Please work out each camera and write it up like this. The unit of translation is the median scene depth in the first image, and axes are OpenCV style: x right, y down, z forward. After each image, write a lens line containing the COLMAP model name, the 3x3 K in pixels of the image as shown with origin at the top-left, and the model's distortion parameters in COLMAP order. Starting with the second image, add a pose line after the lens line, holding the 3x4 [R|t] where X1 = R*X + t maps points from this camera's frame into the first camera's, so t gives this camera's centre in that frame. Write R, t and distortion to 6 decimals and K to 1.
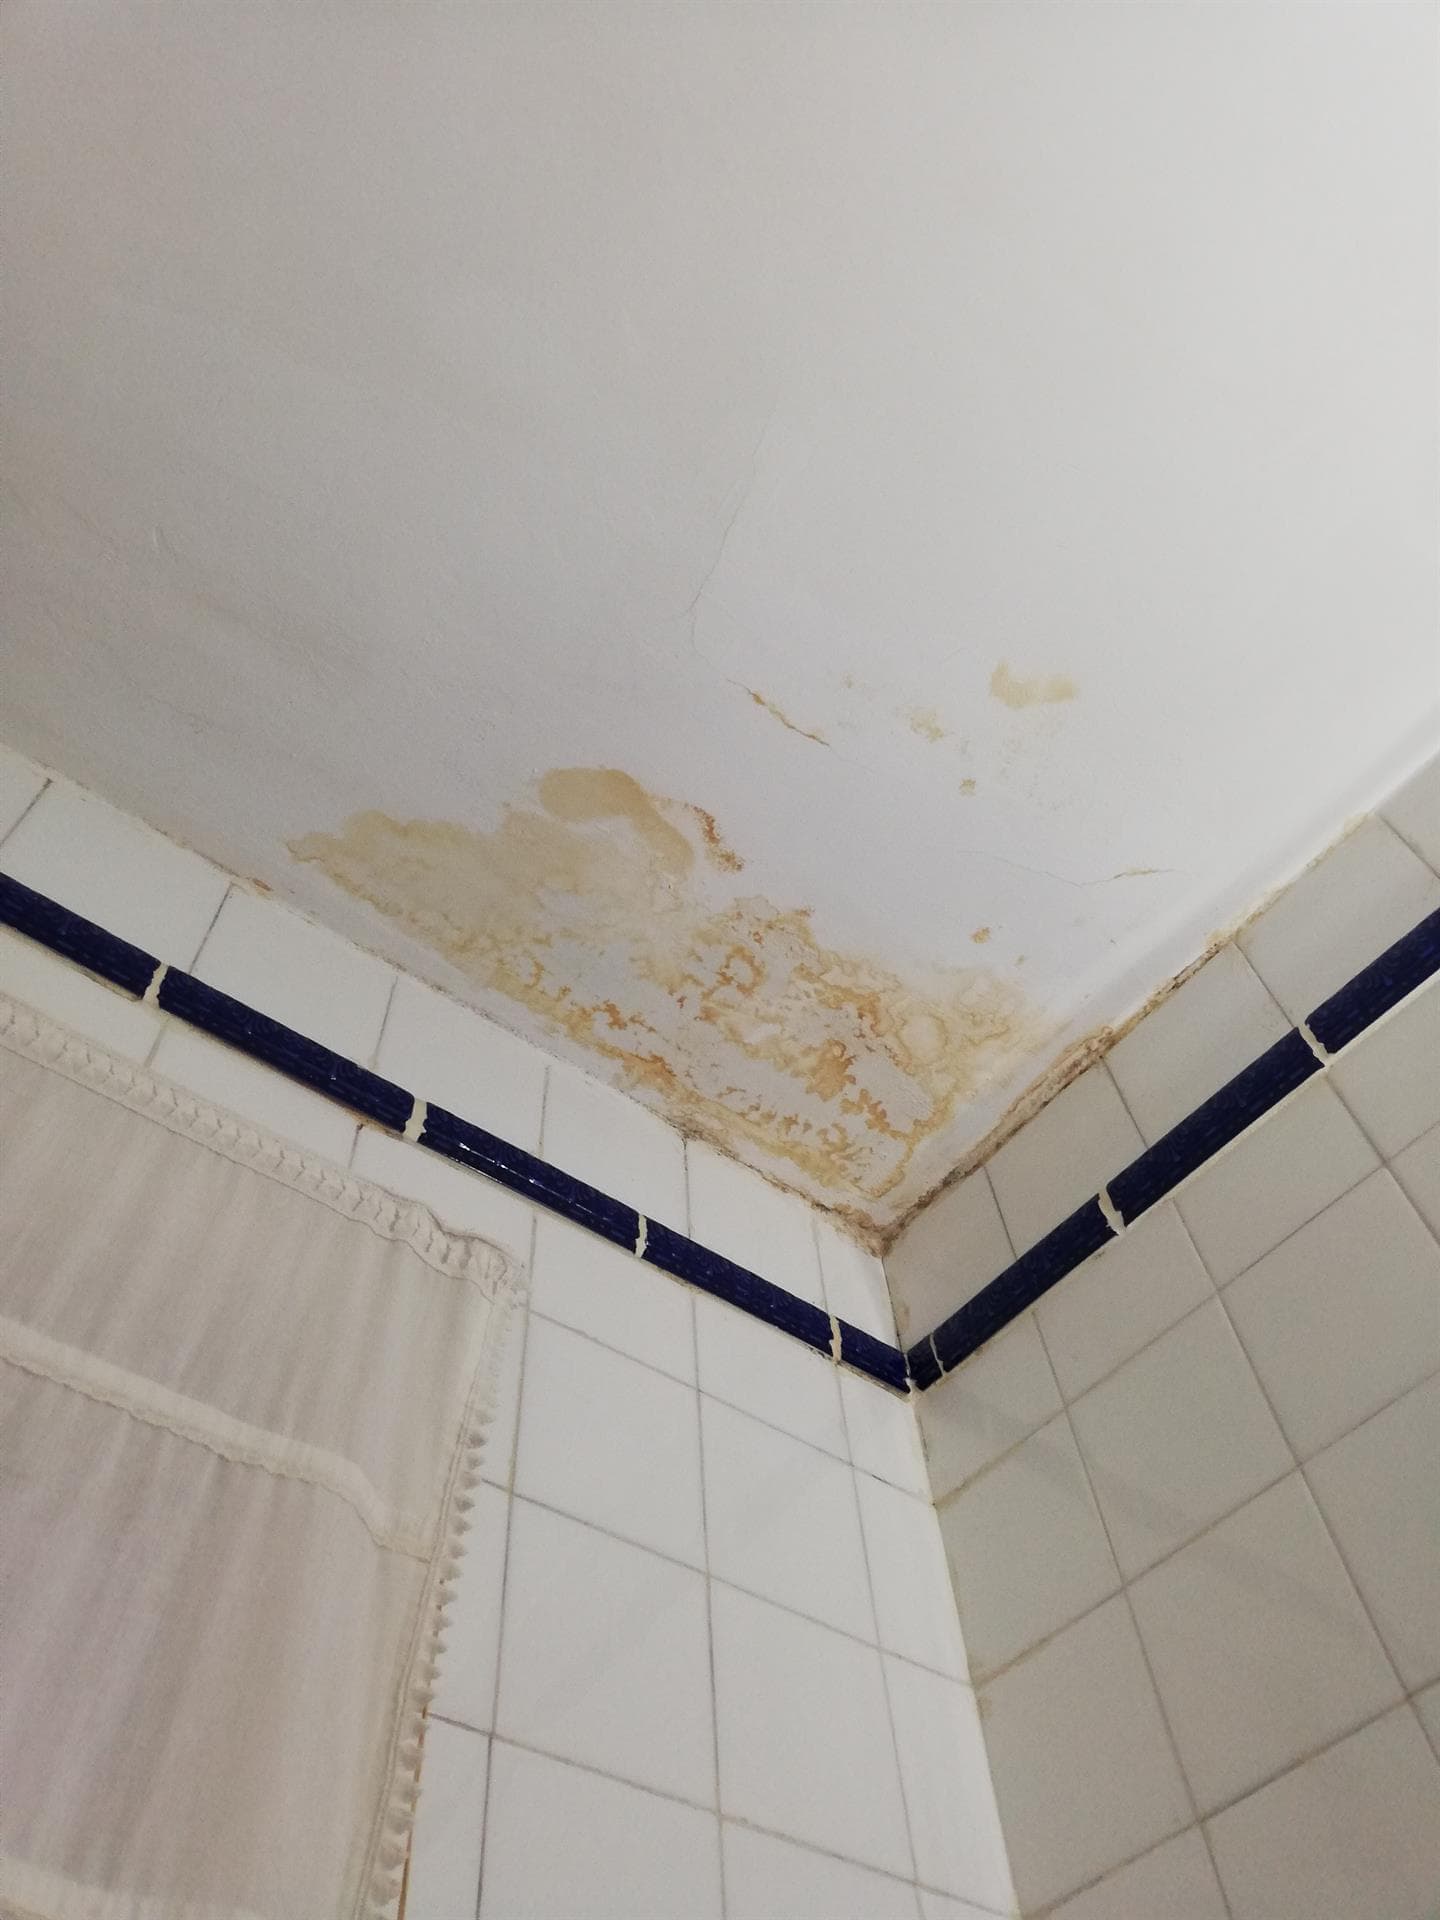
lens RADIAL K [[1439.0, 0, 720.0], [0, 1439.0, 960.0], [0, 0, 1]] dist [0.178058, -0.420891]
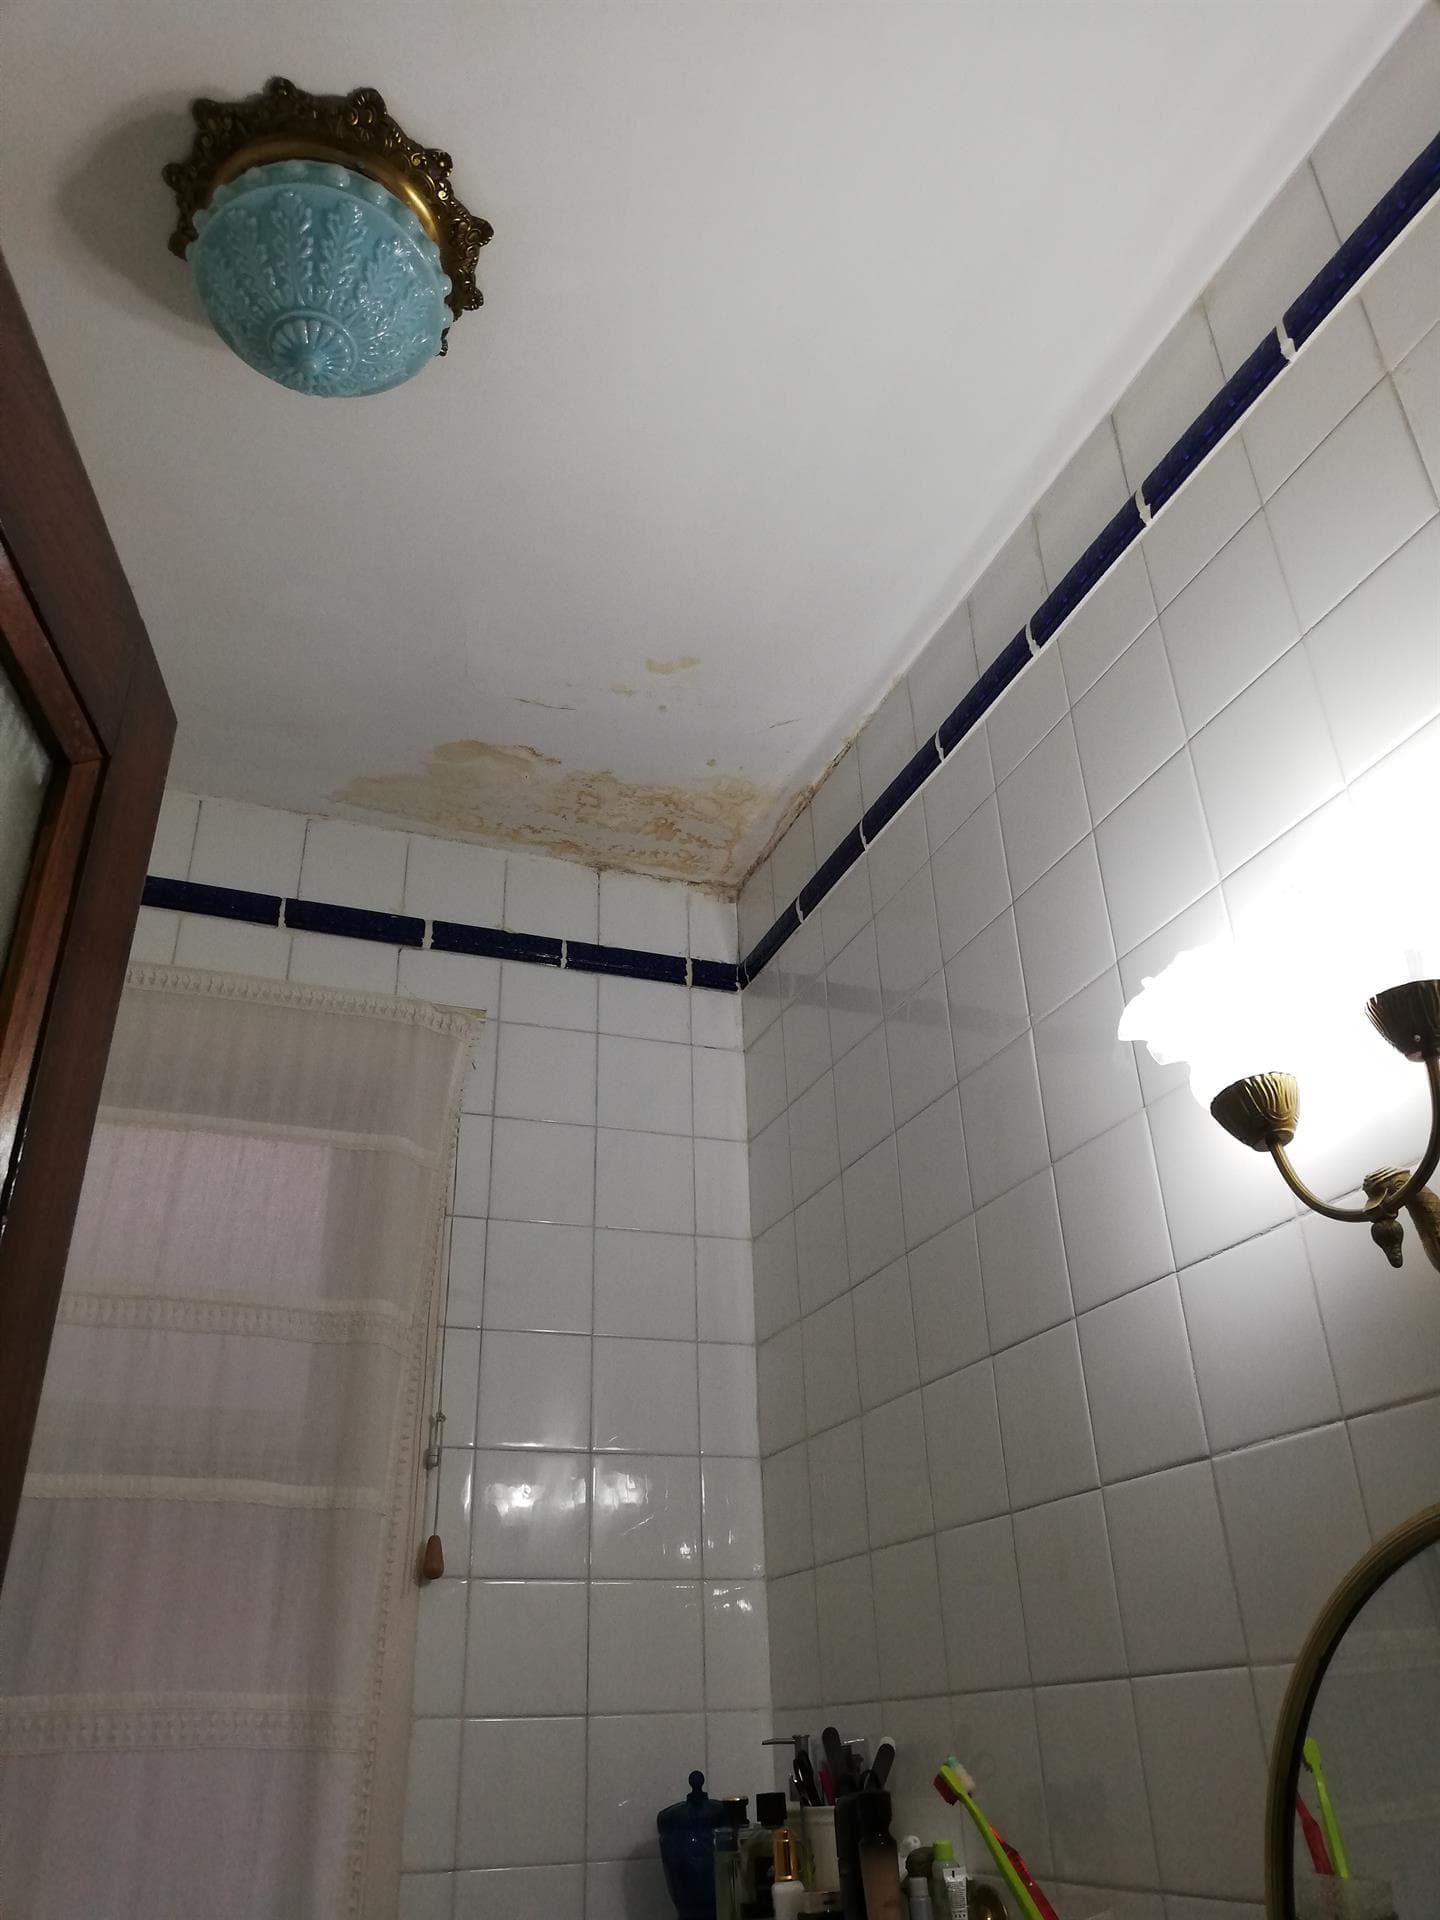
lens RADIAL K [[1418.9, 0, 720.0], [0, 1418.9, 960.0], [0, 0, 1]] dist [0.097258, -0.097109]
pose [[0.953958, -0.119331, -0.275180, 0.608559], [0.239467, 0.855454, 0.459188, -0.570830], [0.180609, -0.503942, 0.844643, -0.512108]]
